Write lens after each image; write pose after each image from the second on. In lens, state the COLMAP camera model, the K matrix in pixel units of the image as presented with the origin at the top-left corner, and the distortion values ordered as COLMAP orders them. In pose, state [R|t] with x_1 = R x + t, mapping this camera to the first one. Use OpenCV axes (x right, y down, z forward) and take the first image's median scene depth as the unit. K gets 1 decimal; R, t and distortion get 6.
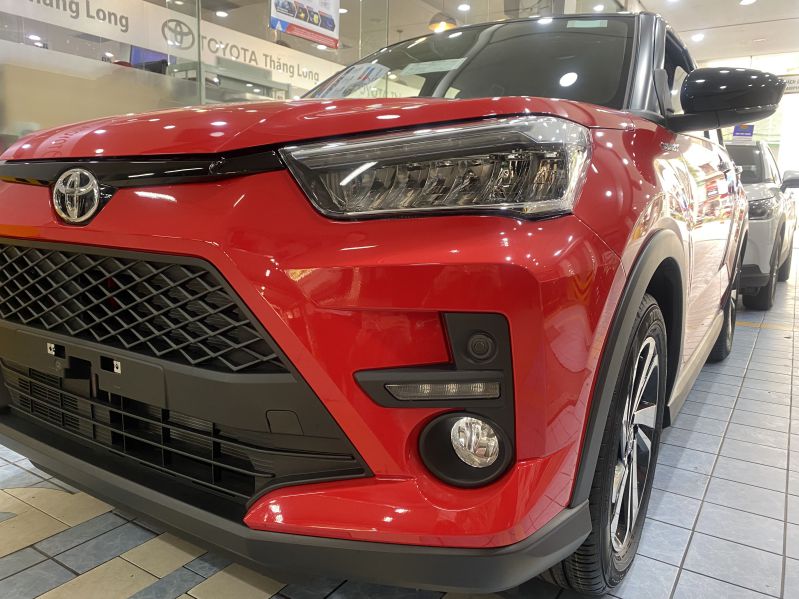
lens RADIAL K [[607.8, 0, 399.5], [0, 607.8, 299.5], [0, 0, 1]] dist [-0.007248, -0.006076]
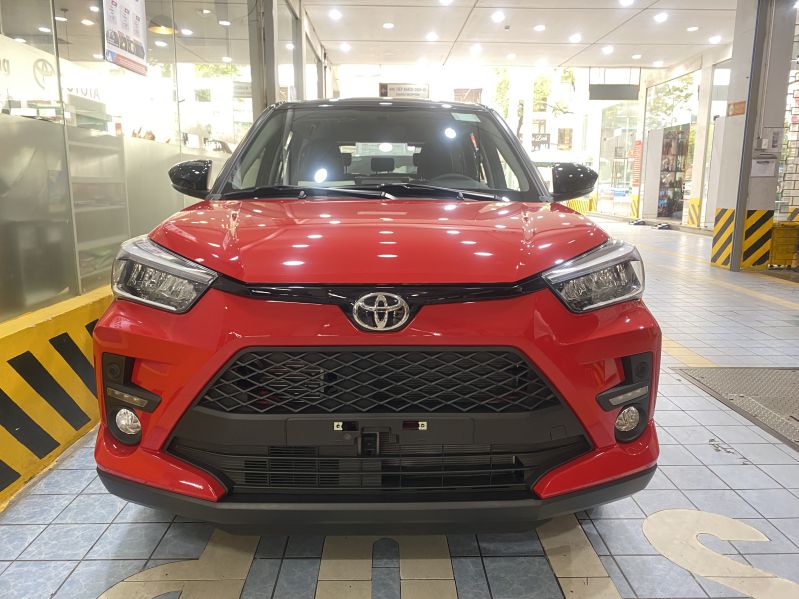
lens RADIAL K [[612.0, 0, 398.3], [0, 612.0, 298.0], [0, 0, 1]] dist [0.006537, -0.007105]
pose [[0.831434, -0.119391, 0.542645, -1.228322], [0.100831, 0.992846, 0.063950, -0.281918], [-0.546398, 0.001545, 0.837524, -0.189571]]
